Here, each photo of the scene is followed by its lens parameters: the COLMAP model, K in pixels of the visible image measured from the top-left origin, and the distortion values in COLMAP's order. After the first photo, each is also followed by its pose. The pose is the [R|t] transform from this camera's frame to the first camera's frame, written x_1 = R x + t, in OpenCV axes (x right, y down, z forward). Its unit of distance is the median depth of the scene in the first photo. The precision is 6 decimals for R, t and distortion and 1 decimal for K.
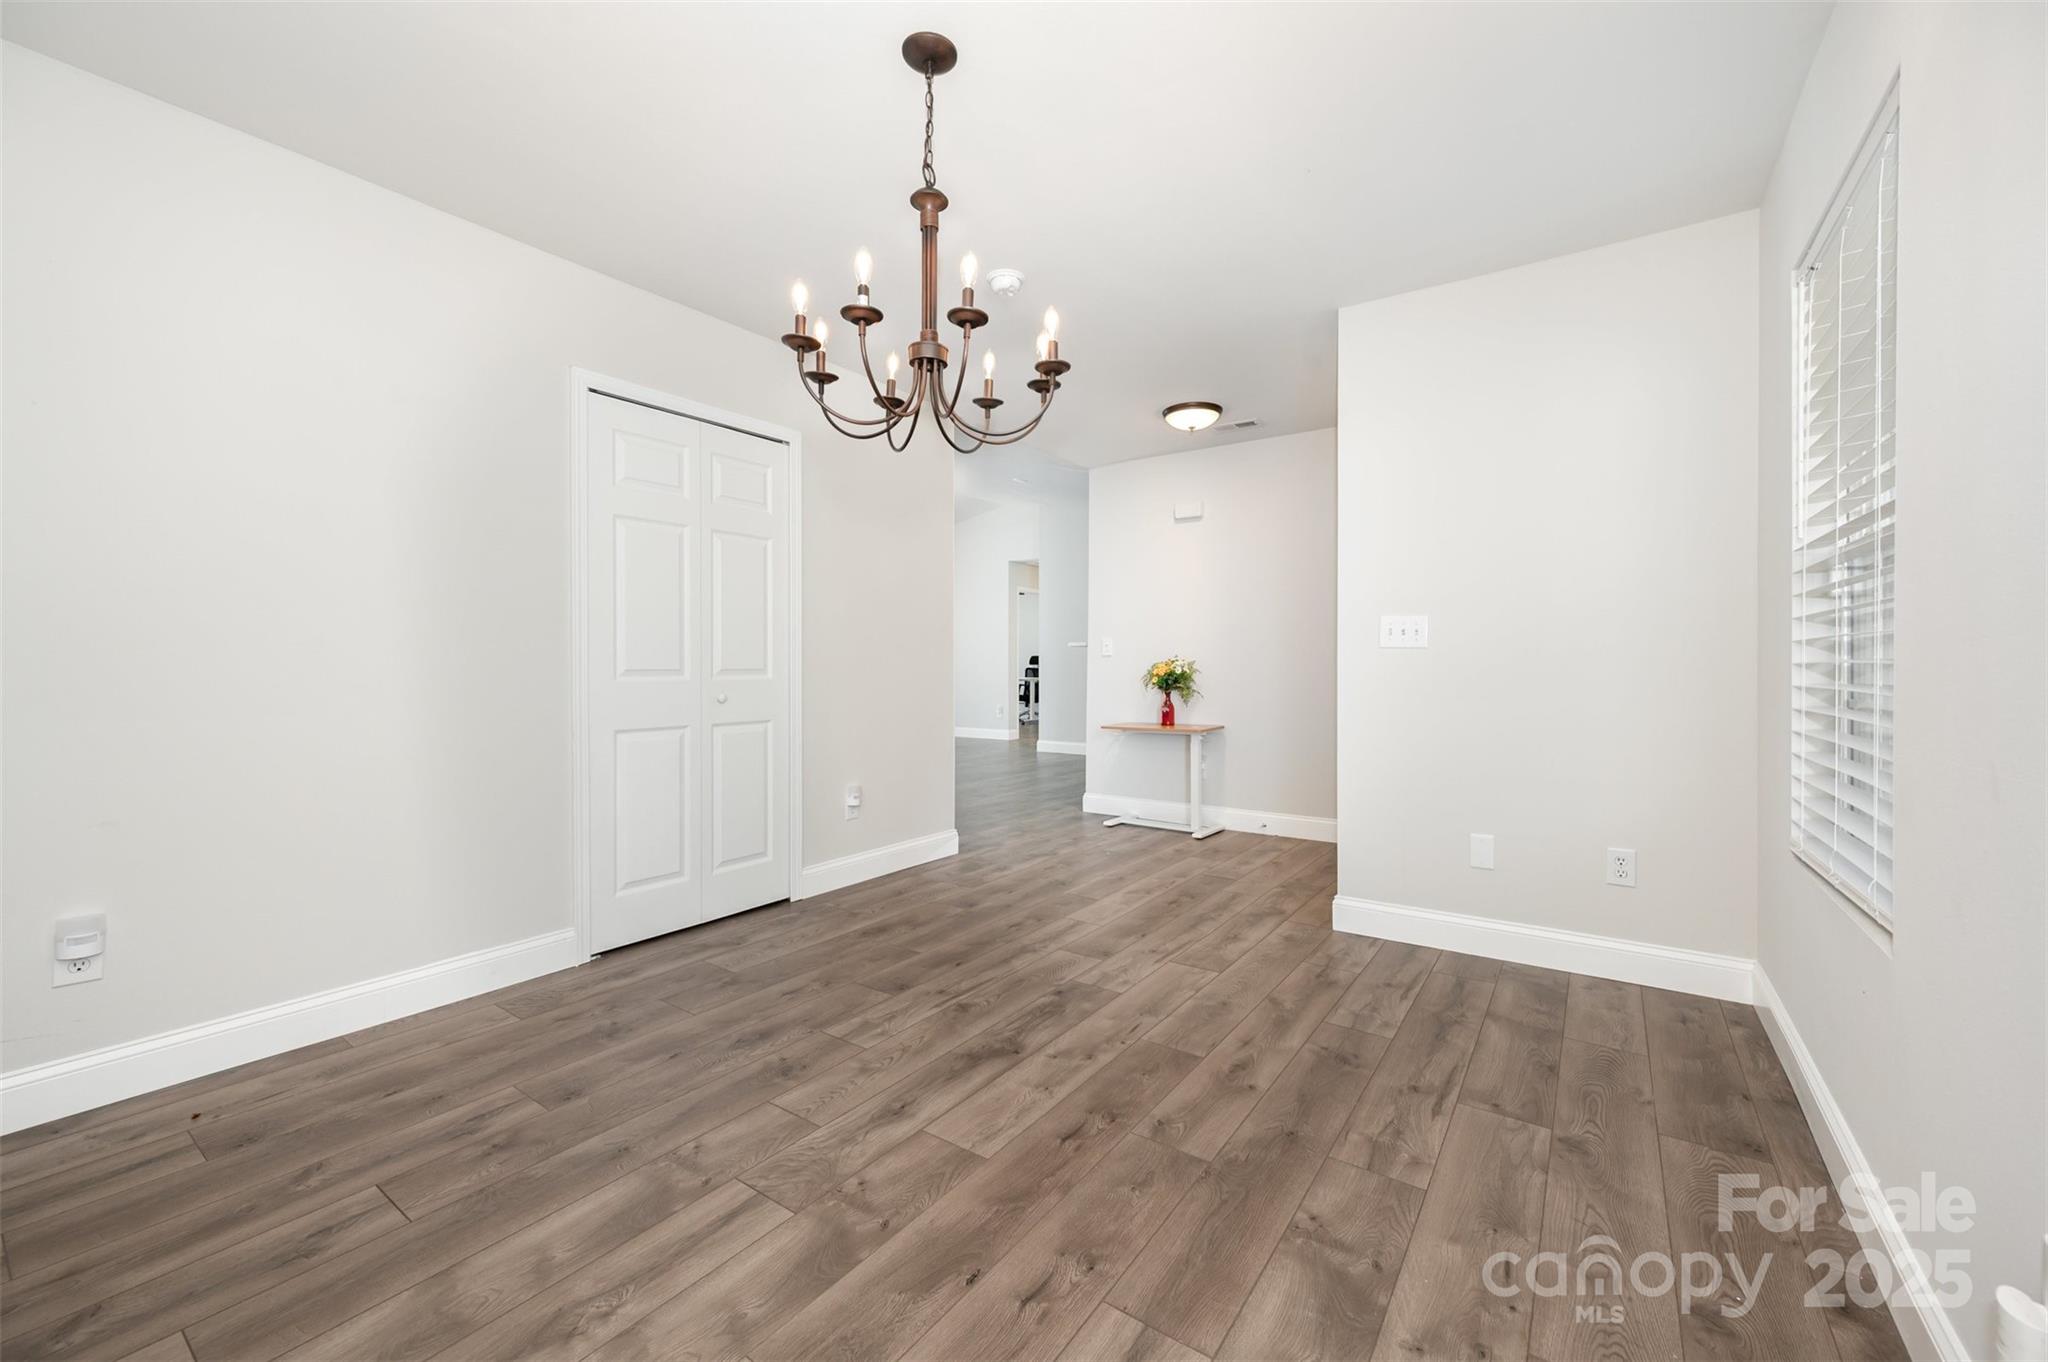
lens RADIAL K [[811.9, 0, 1025.9], [0, 811.9, 667.9], [0, 0, 1]] dist [-0.000377, 0.000263]
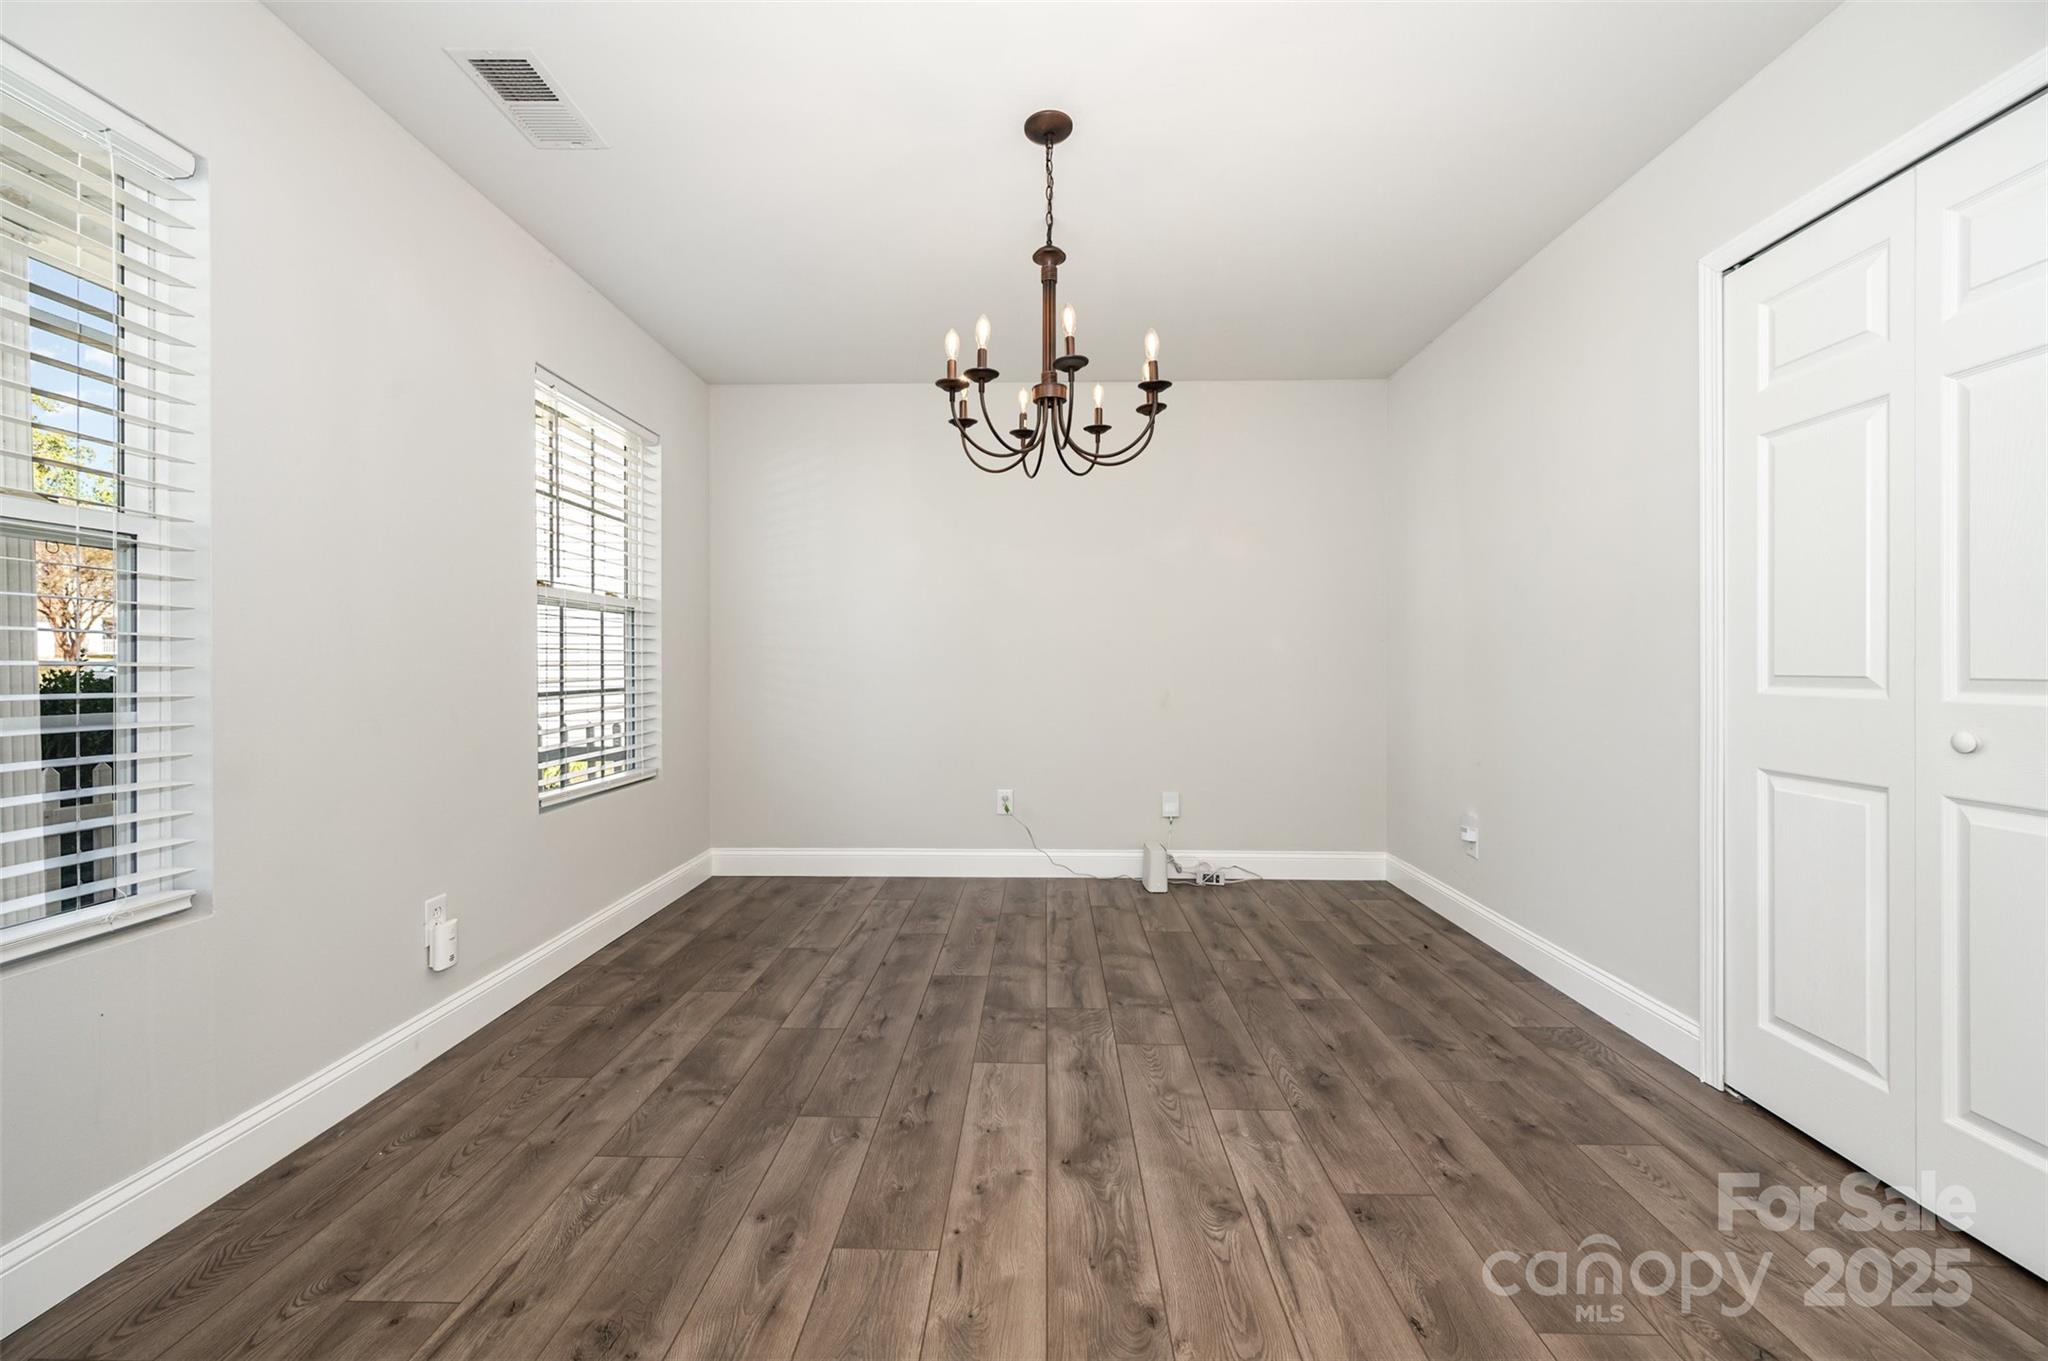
lens RADIAL K [[811.9, 0, 1025.9], [0, 811.9, 667.4], [0, 0, 1]] dist [-0.000377, 0.000263]
pose [[-0.828273, 0.002047, -0.560321, 0.518280], [-0.002283, 0.999973, 0.007027, -0.010135], [0.560320, 0.007099, -0.828246, 1.837290]]
